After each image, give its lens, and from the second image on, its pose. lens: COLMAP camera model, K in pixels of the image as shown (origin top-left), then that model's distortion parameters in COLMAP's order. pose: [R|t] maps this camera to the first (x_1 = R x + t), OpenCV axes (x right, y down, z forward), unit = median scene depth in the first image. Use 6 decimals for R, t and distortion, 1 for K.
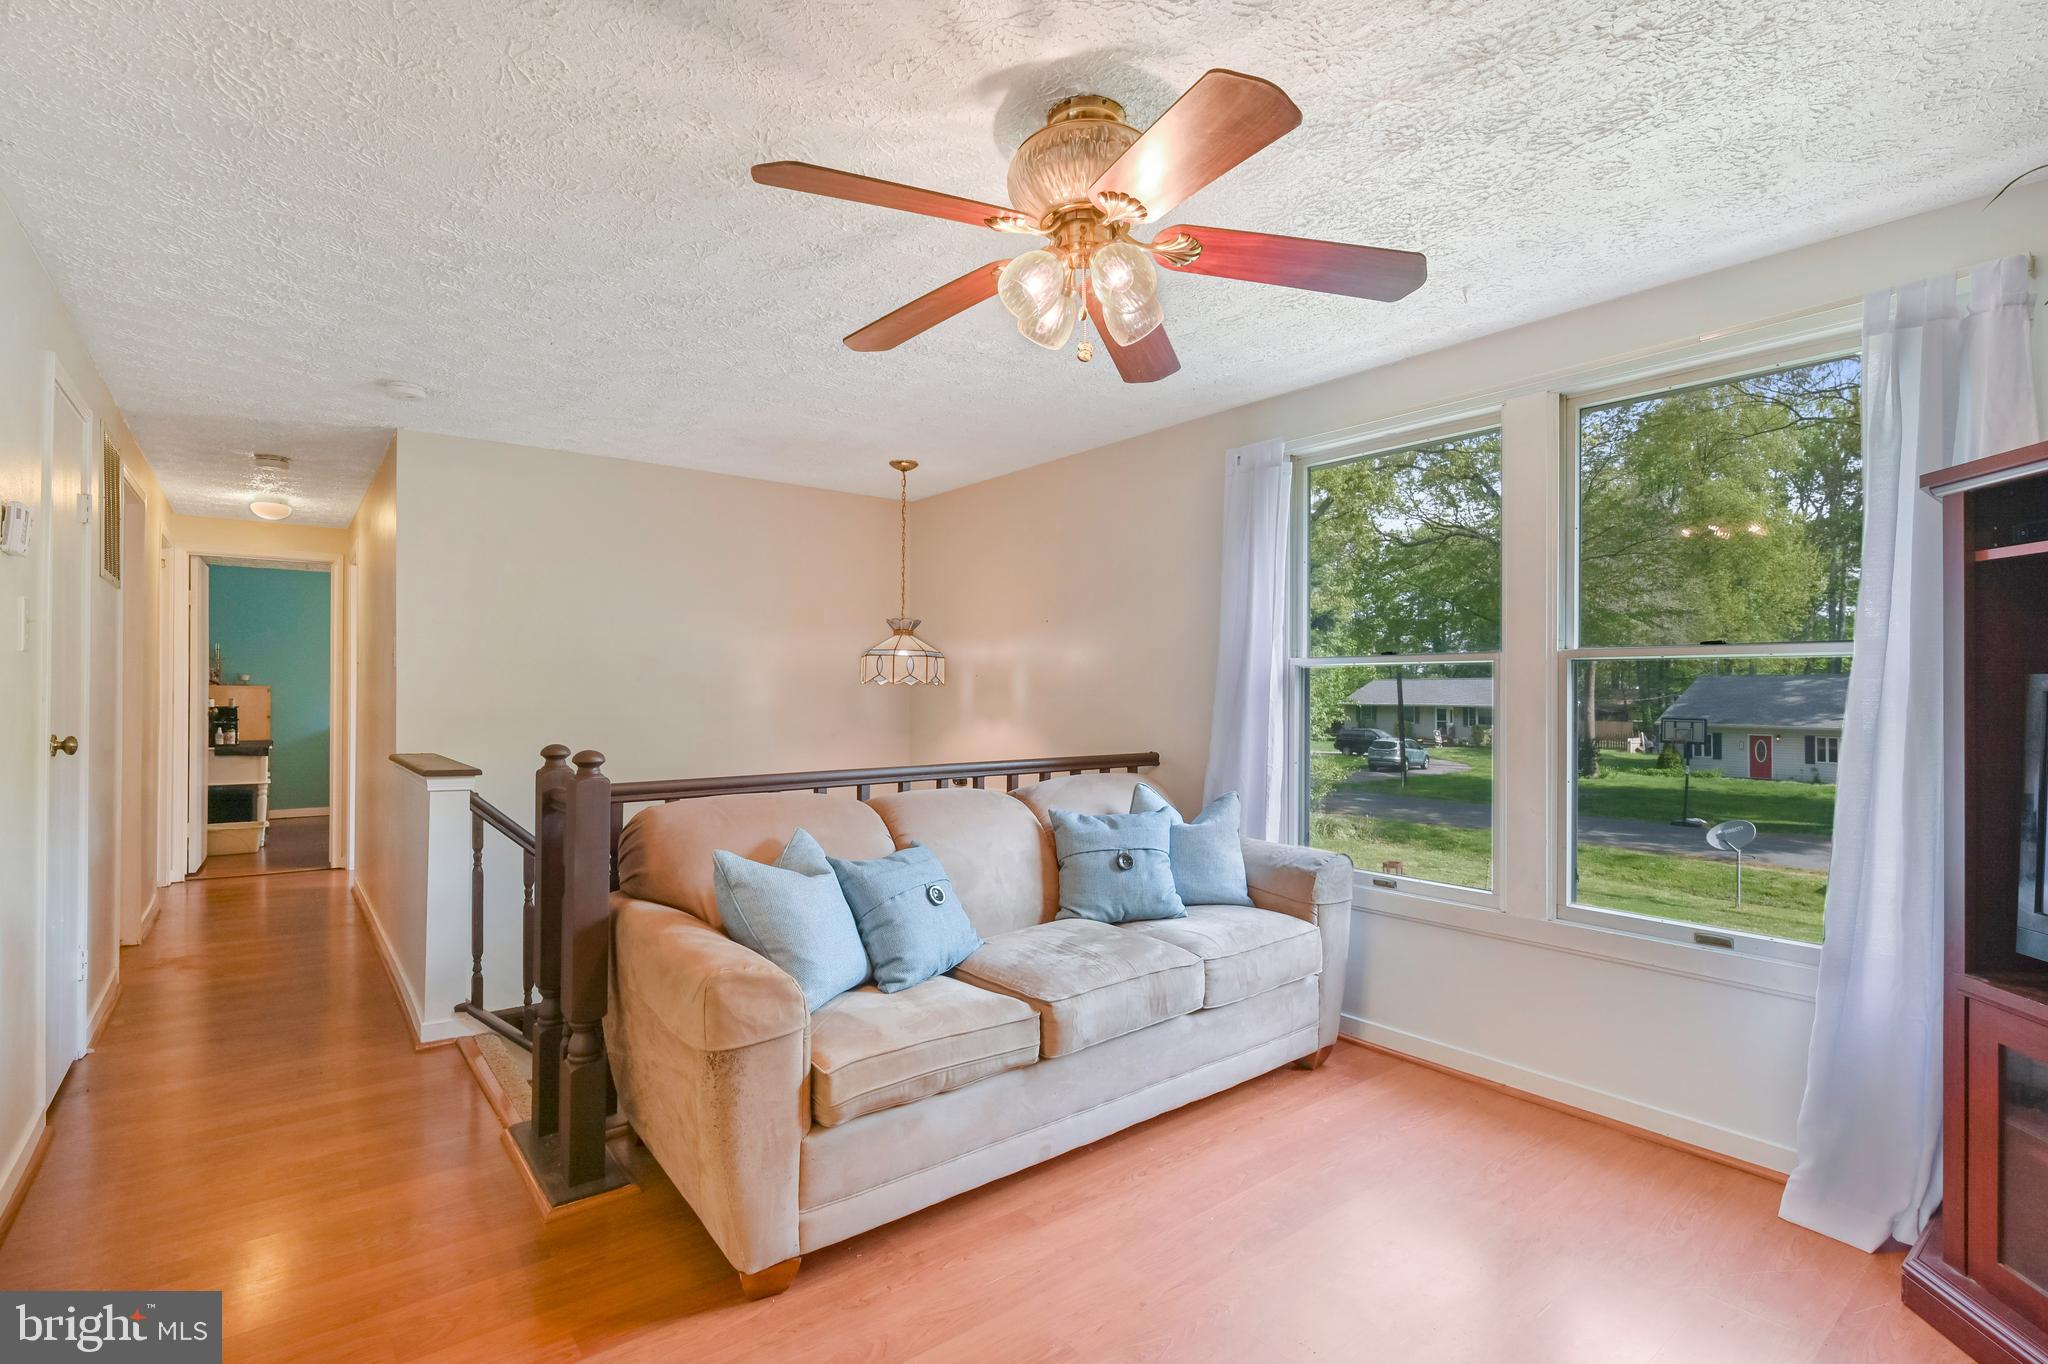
lens RADIAL K [[957.7, 0, 1024.0], [0, 957.7, 682.0], [0, 0, 1]] dist [-0.001227, -0.002630]
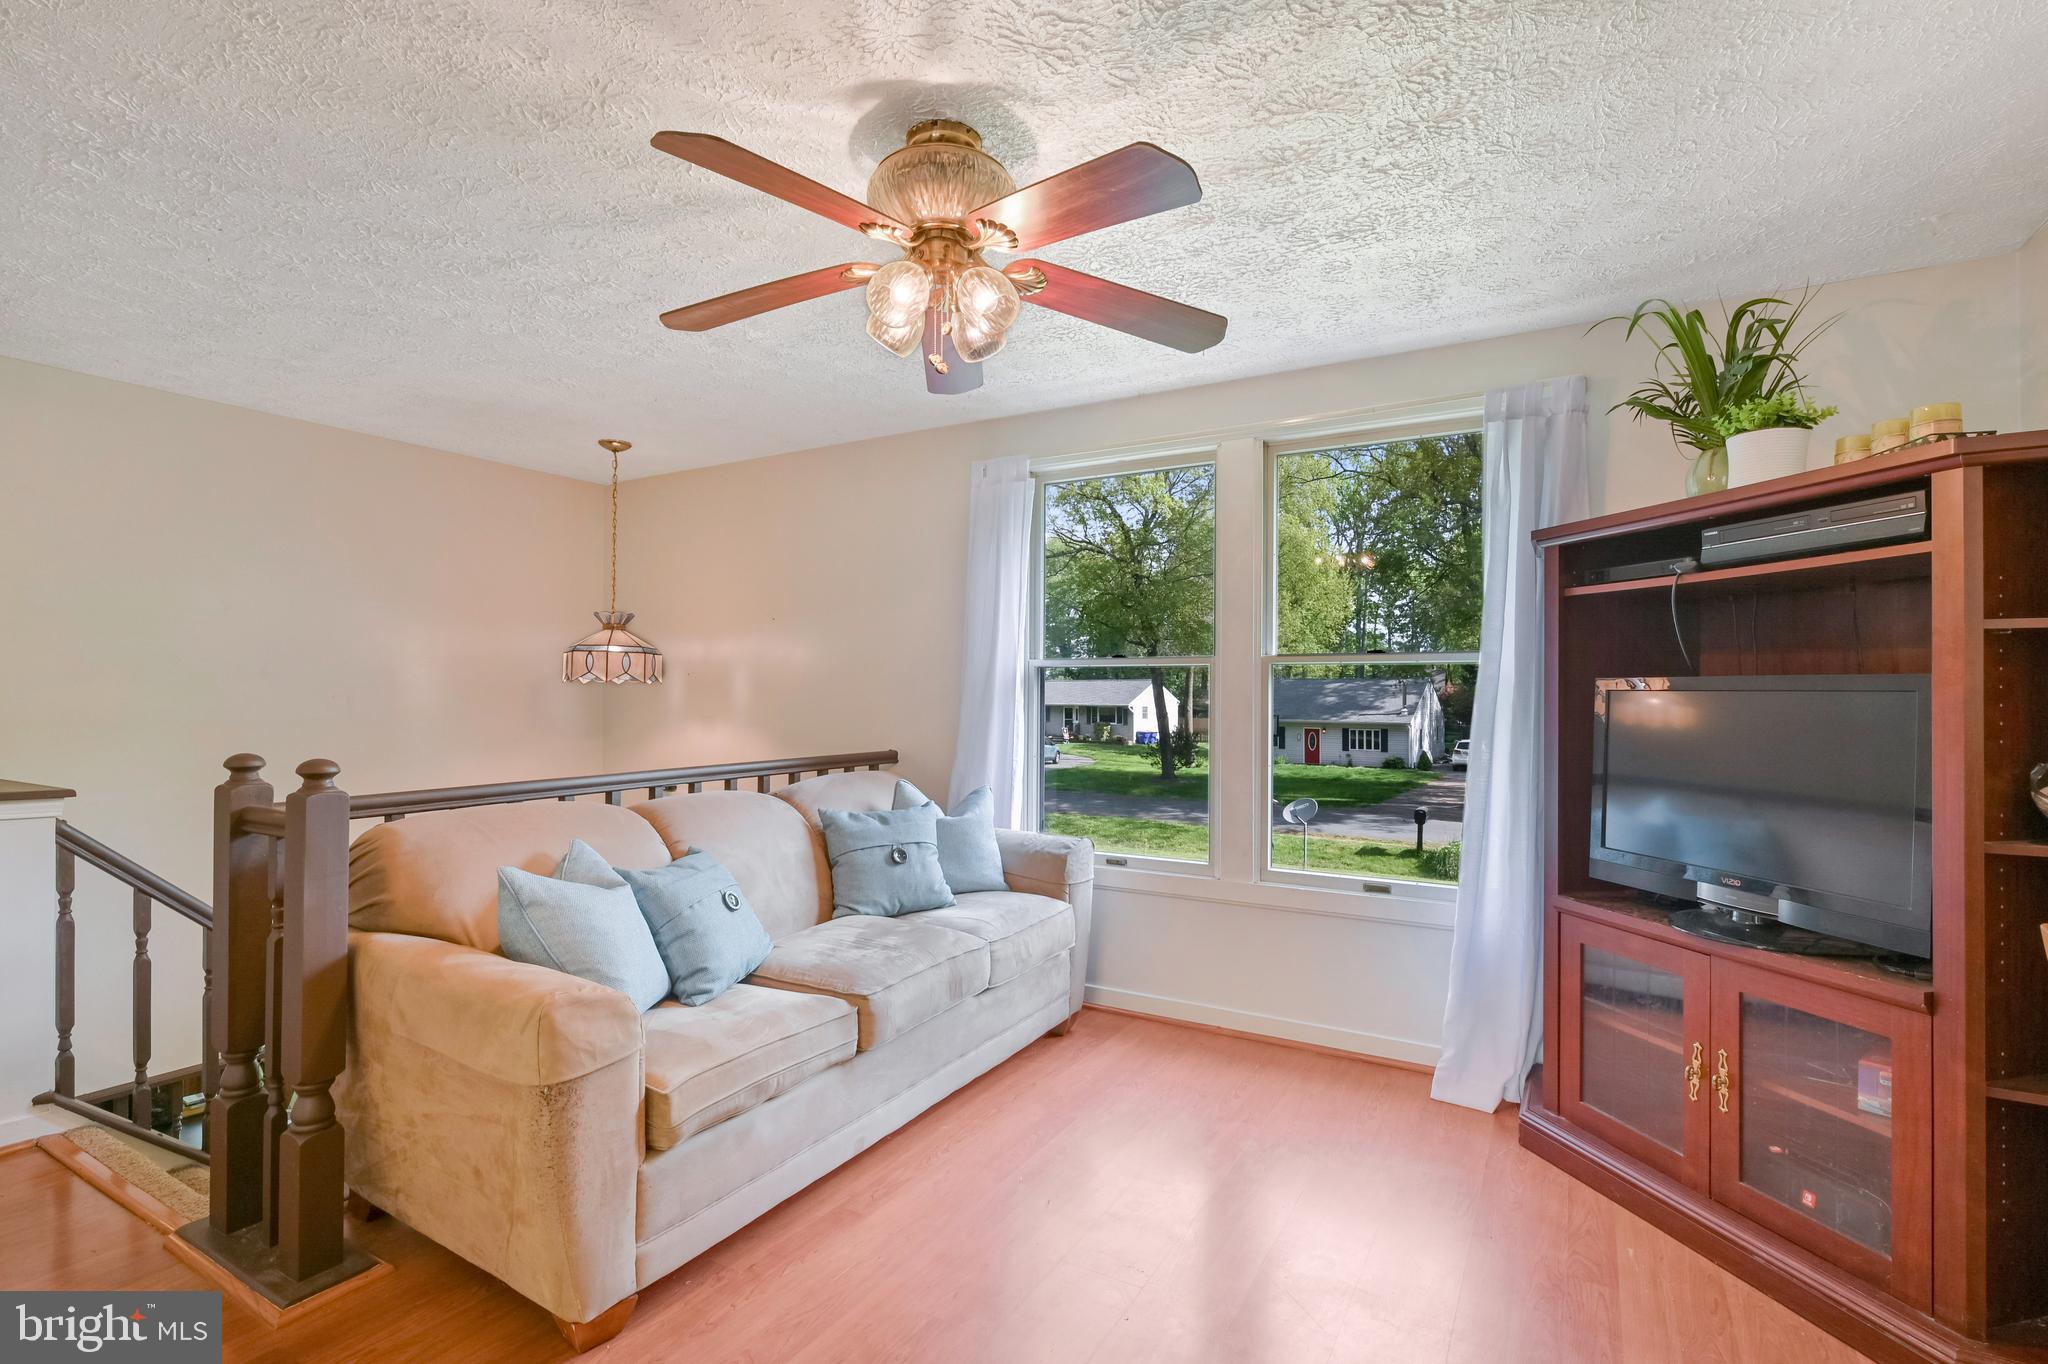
lens RADIAL K [[957.3, 0, 1024.0], [0, 957.3, 682.0], [0, 0, 1]] dist [-0.000404, -0.000675]
pose [[0.932550, 0.004537, 0.361013, -0.175739], [-0.004337, 0.999990, -0.001364, 0.002550], [-0.361016, -0.000293, 0.932560, -0.005920]]
